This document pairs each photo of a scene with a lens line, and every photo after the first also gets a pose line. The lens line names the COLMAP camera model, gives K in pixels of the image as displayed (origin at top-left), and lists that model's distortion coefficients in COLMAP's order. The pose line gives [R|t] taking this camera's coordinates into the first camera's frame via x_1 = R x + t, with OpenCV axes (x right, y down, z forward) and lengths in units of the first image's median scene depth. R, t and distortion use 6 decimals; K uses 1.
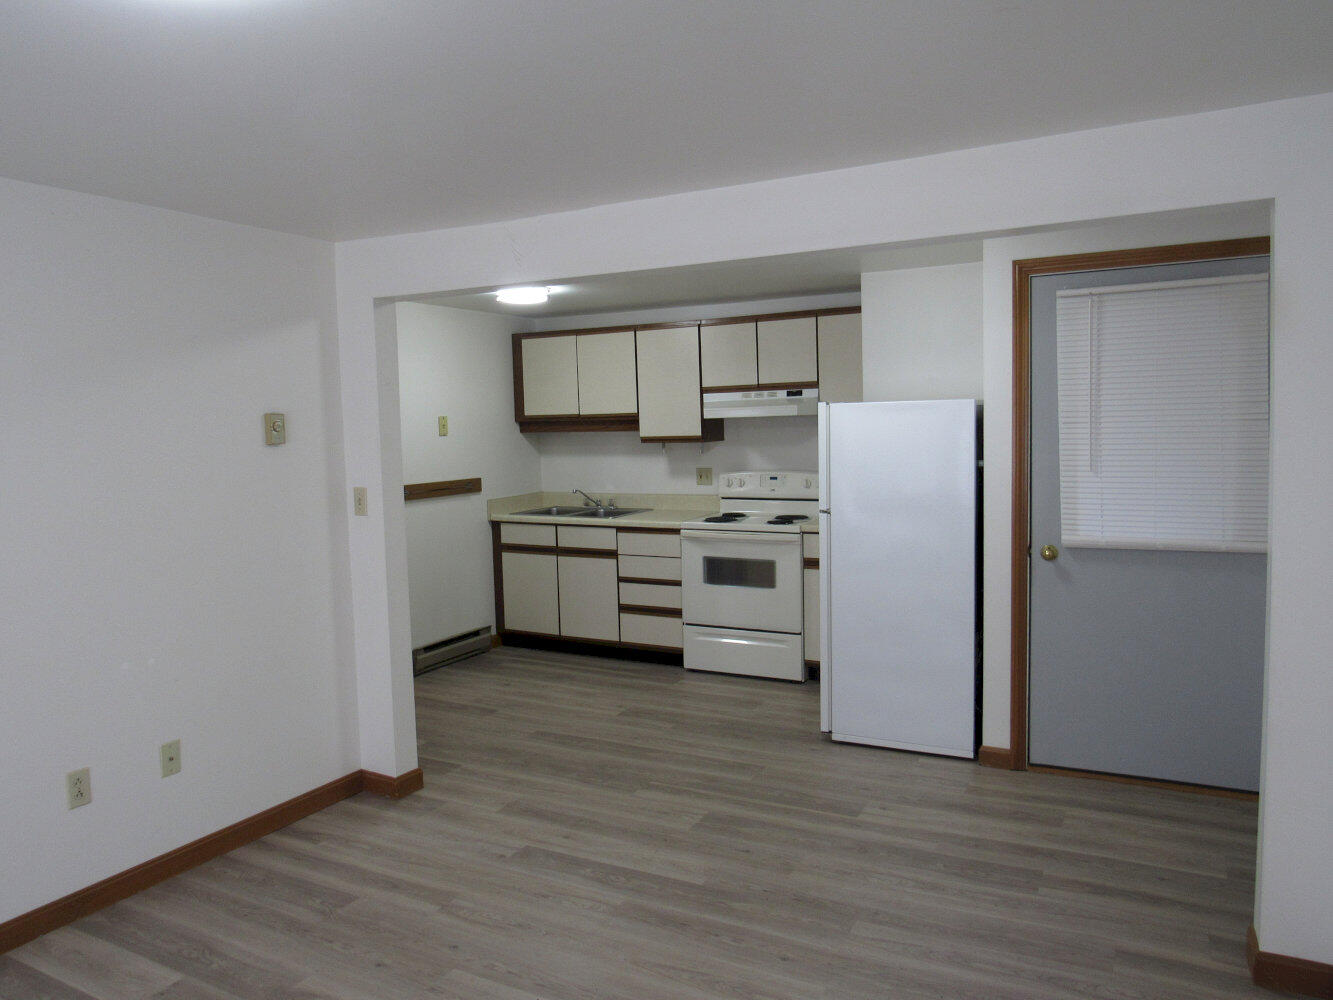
lens RADIAL K [[964.1, 0, 674.1], [0, 964.1, 494.5], [0, 0, 1]] dist [-0.028900, 0.010434]
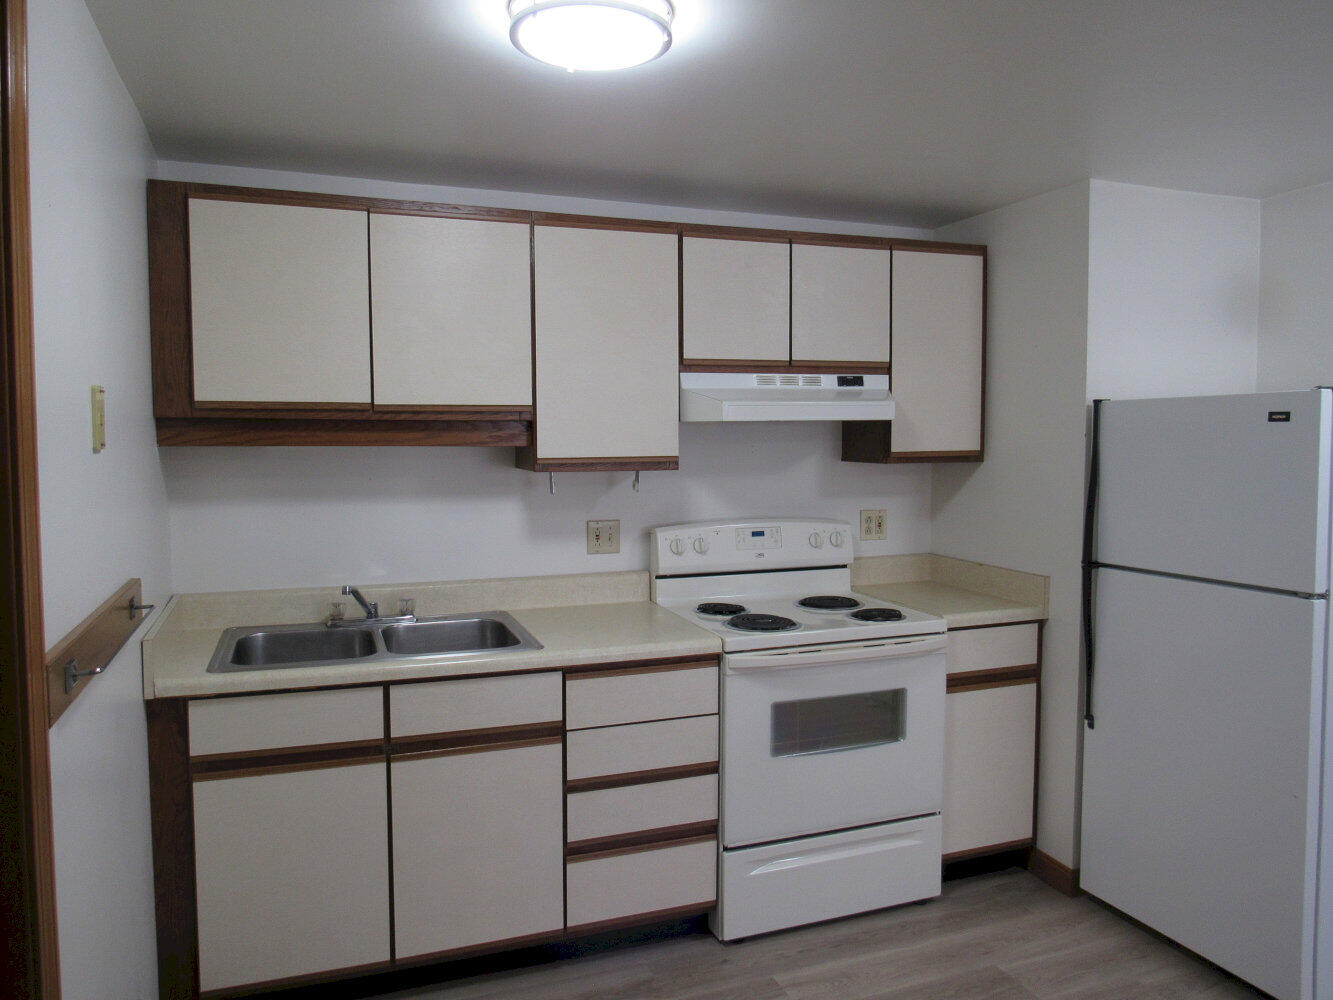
lens RADIAL K [[964.1, 0, 674.1], [0, 964.1, 494.5], [0, 0, 1]] dist [-0.028900, 0.010434]
pose [[0.653335, -0.025008, 0.756656, -0.361137], [0.044524, 0.998994, -0.005427, -0.039905], [-0.755758, 0.037235, 0.653791, 0.700658]]
